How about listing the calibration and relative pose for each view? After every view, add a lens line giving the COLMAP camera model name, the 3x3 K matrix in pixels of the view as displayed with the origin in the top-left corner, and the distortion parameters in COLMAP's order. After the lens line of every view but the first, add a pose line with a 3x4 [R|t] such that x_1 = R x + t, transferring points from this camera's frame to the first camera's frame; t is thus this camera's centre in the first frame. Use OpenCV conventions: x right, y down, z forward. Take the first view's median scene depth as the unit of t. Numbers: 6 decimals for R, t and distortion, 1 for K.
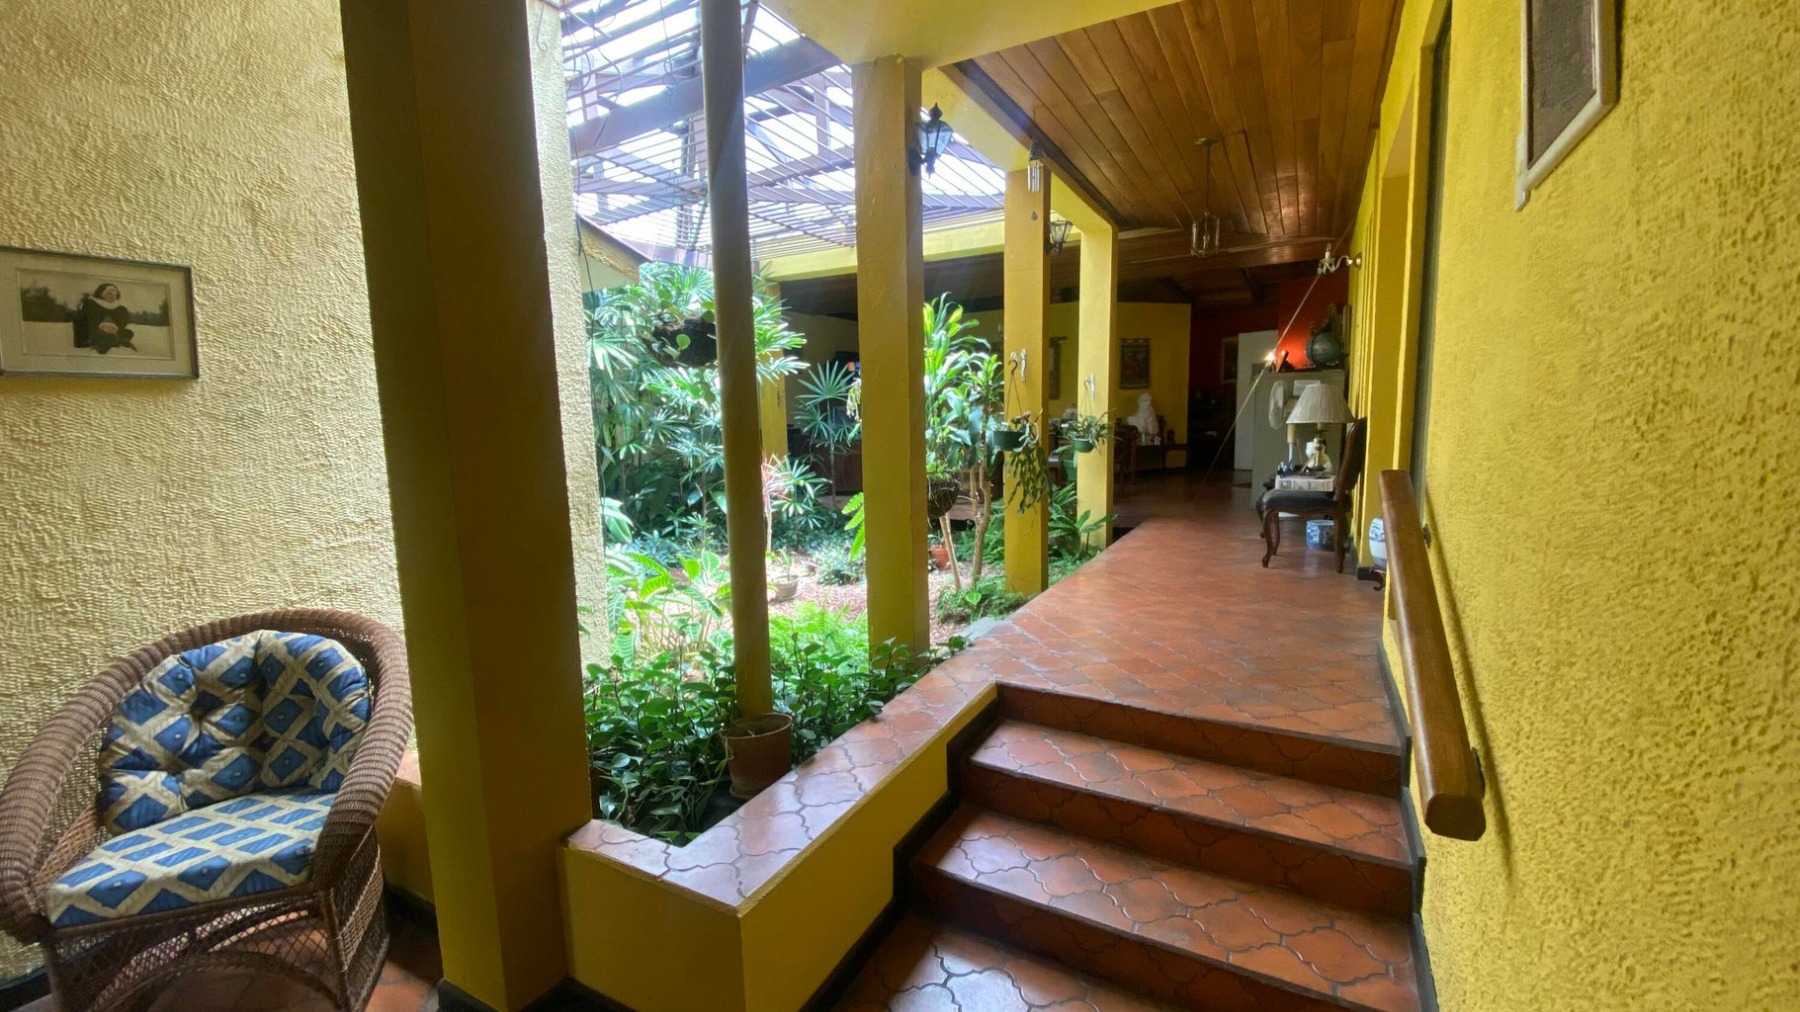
lens RADIAL K [[738.9, 0, 900.0], [0, 738.9, 506.0], [0, 0, 1]] dist [0.020858, -0.020581]
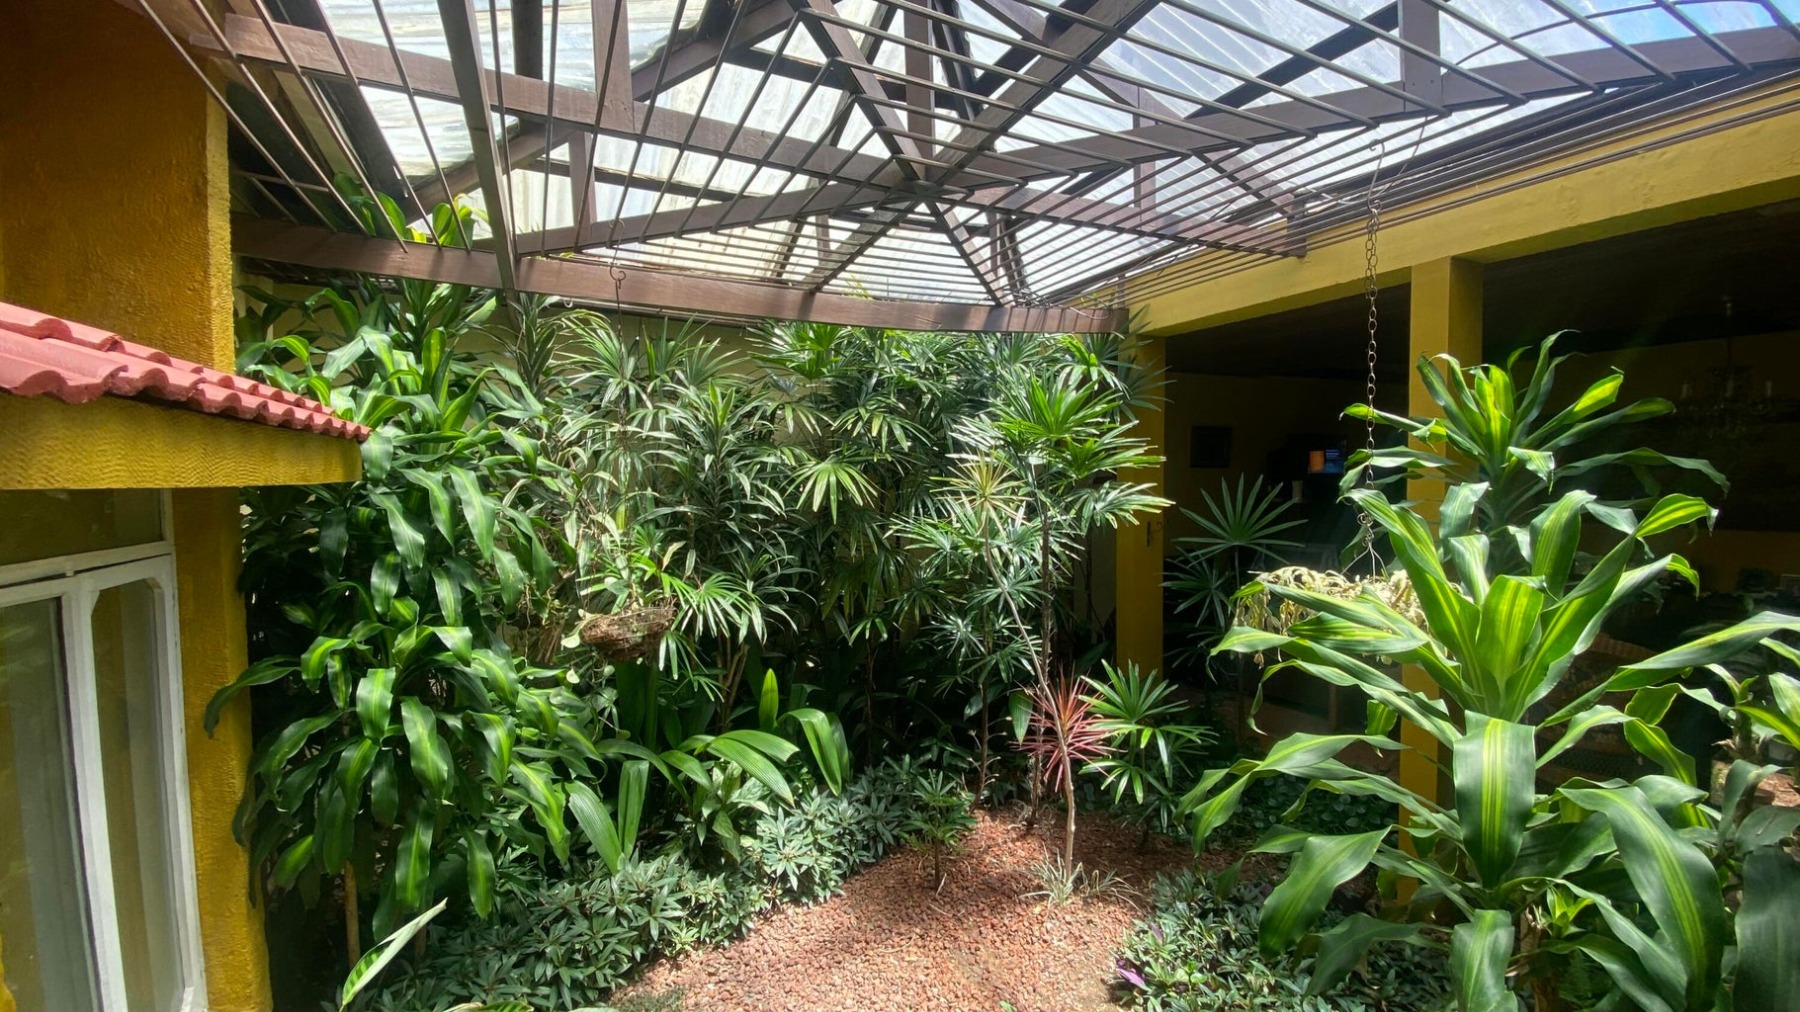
lens RADIAL K [[738.9, 0, 900.0], [0, 738.9, 506.0], [0, 0, 1]] dist [0.020858, -0.020581]
pose [[0.817589, 0.042635, -0.574221, 0.007748], [-0.082317, 0.995666, -0.043279, -0.122022], [0.569887, 0.082652, 0.817556, 0.401282]]
